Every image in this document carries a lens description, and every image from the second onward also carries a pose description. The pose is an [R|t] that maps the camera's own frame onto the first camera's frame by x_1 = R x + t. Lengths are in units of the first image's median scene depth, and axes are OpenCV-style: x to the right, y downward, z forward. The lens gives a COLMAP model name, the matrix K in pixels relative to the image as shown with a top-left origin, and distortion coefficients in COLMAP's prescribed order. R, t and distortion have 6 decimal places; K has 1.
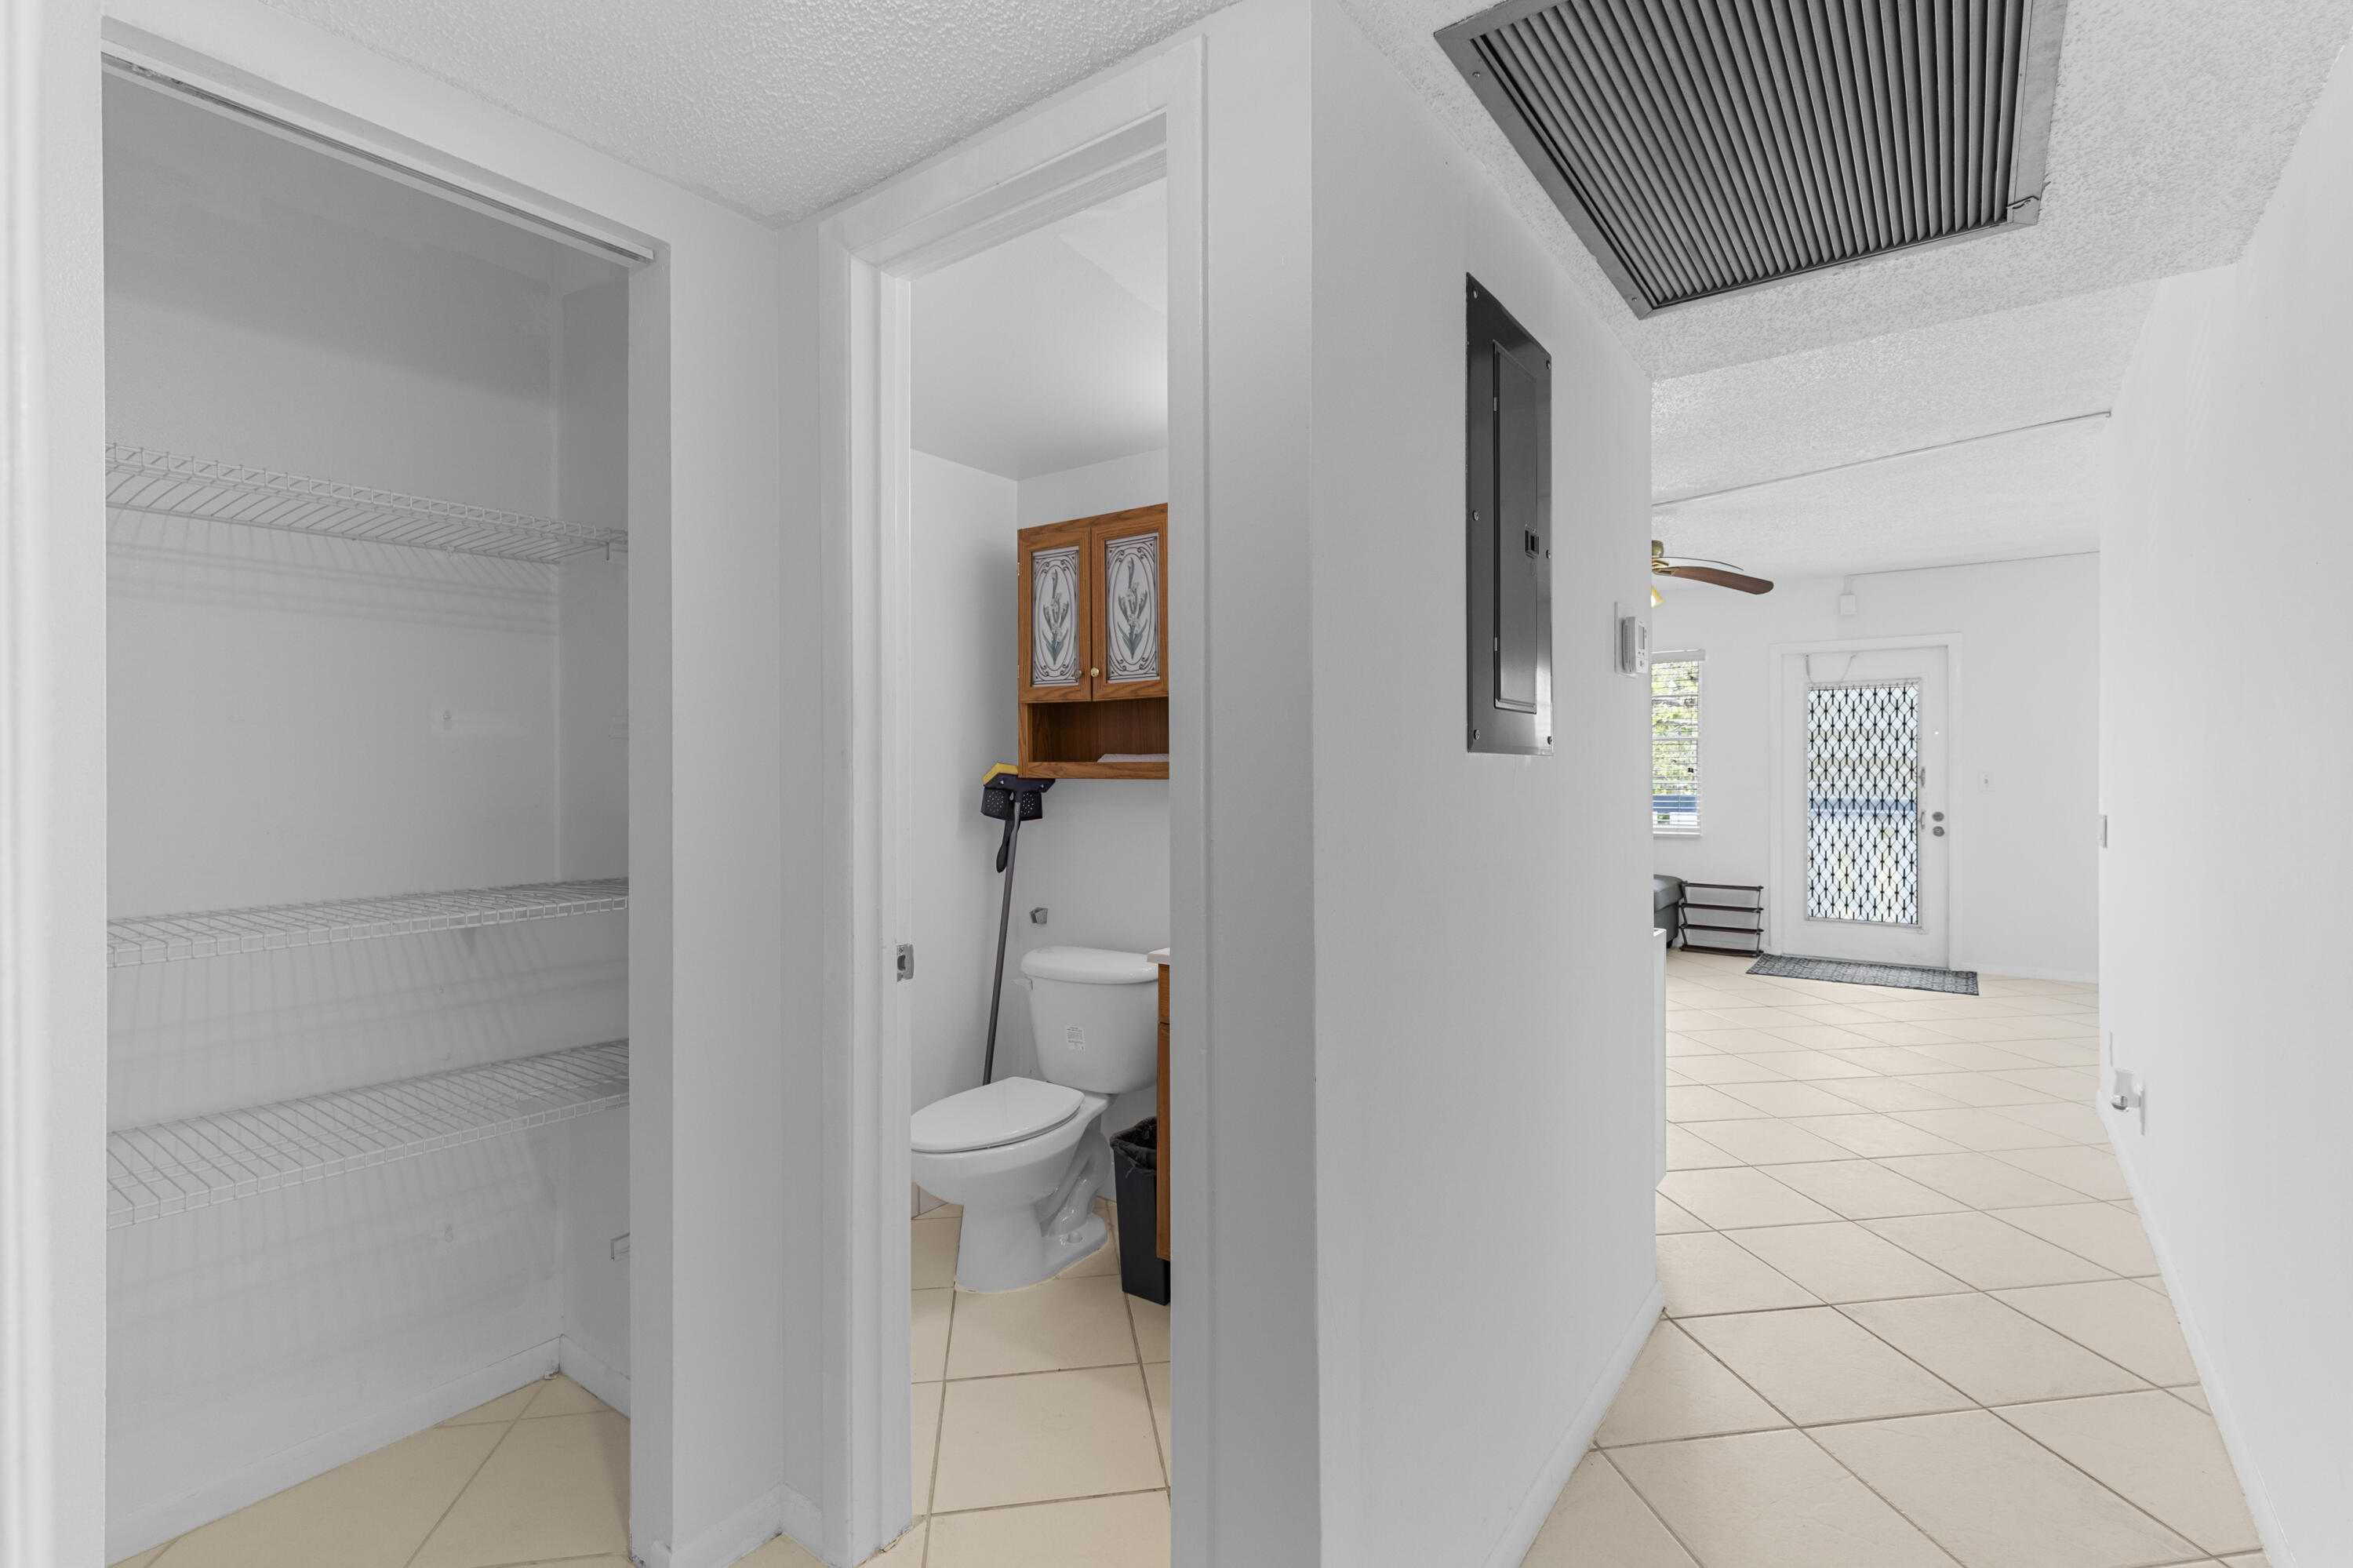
lens RADIAL K [[1078.6, 0, 1189.7], [0, 1078.6, 783.2], [0, 0, 1]] dist [0.010100, -0.003759]
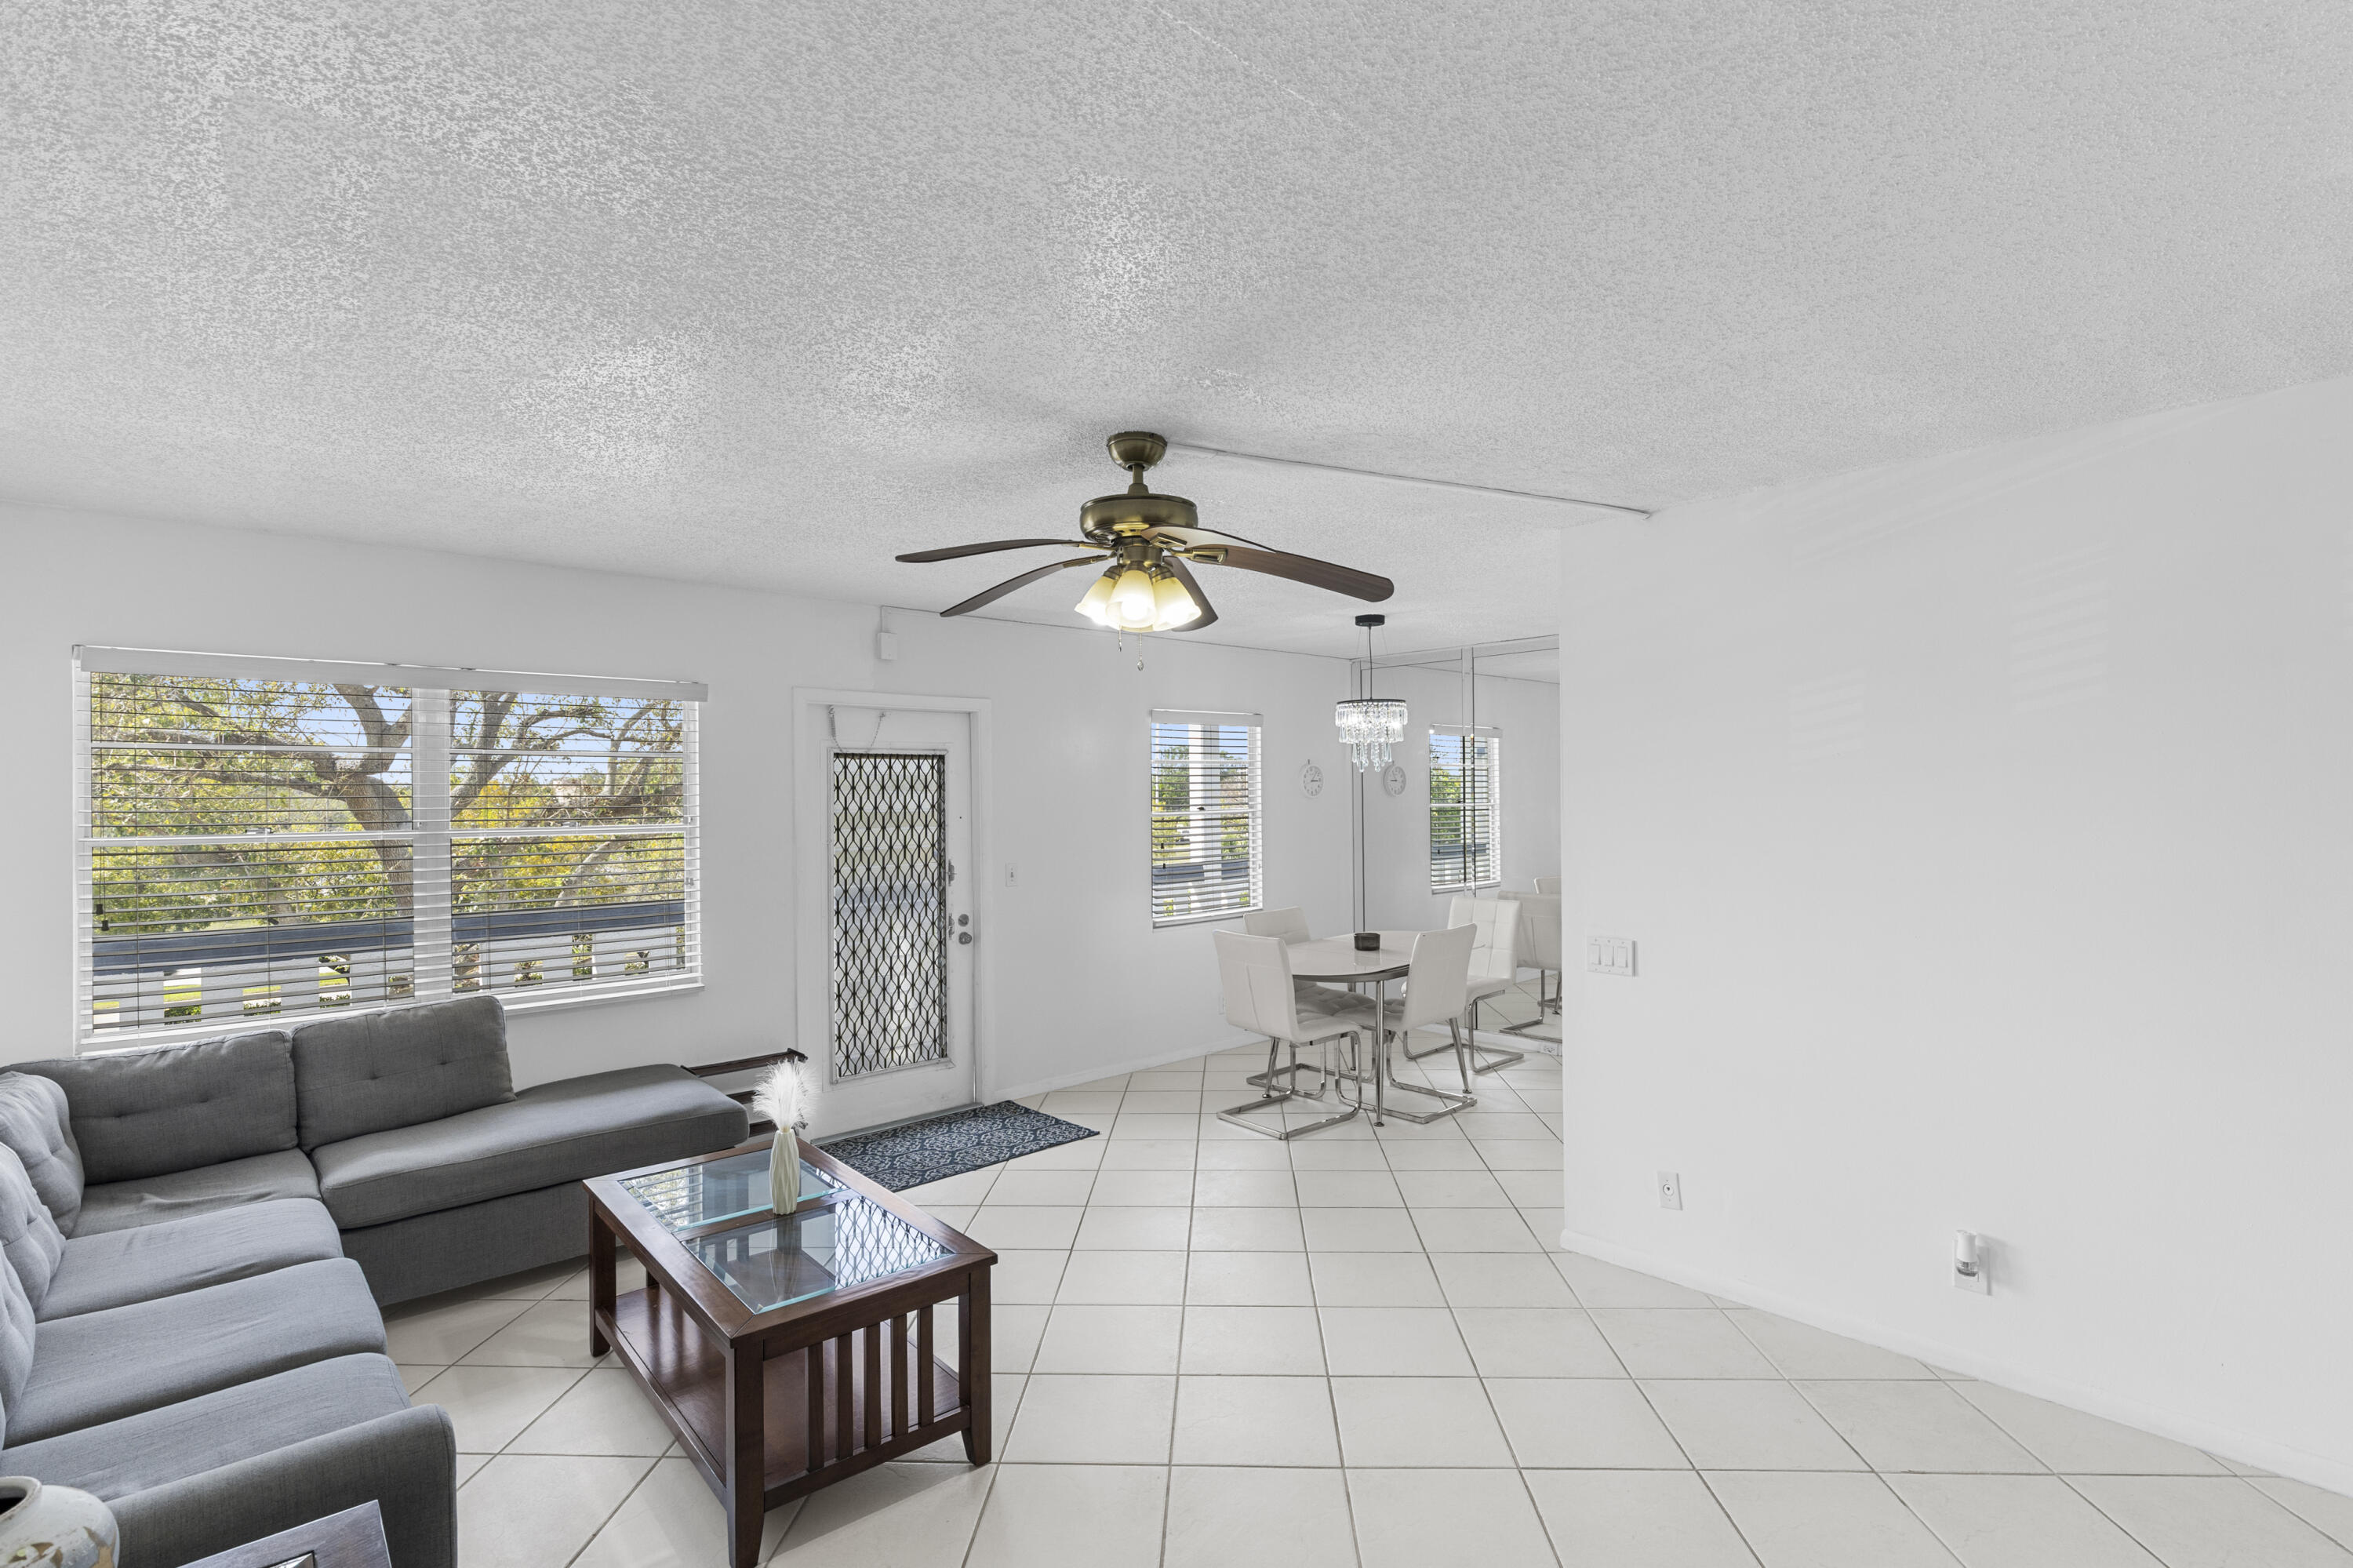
lens RADIAL K [[1100.5, 0, 1186.5], [0, 1100.5, 802.6], [0, 0, 1]] dist [-0.001808, -0.001601]
pose [[0.204688, -0.006273, 0.978807, -0.087344], [0.022395, 0.999748, 0.001724, -0.053594], [-0.978571, 0.021567, 0.204776, 0.634079]]
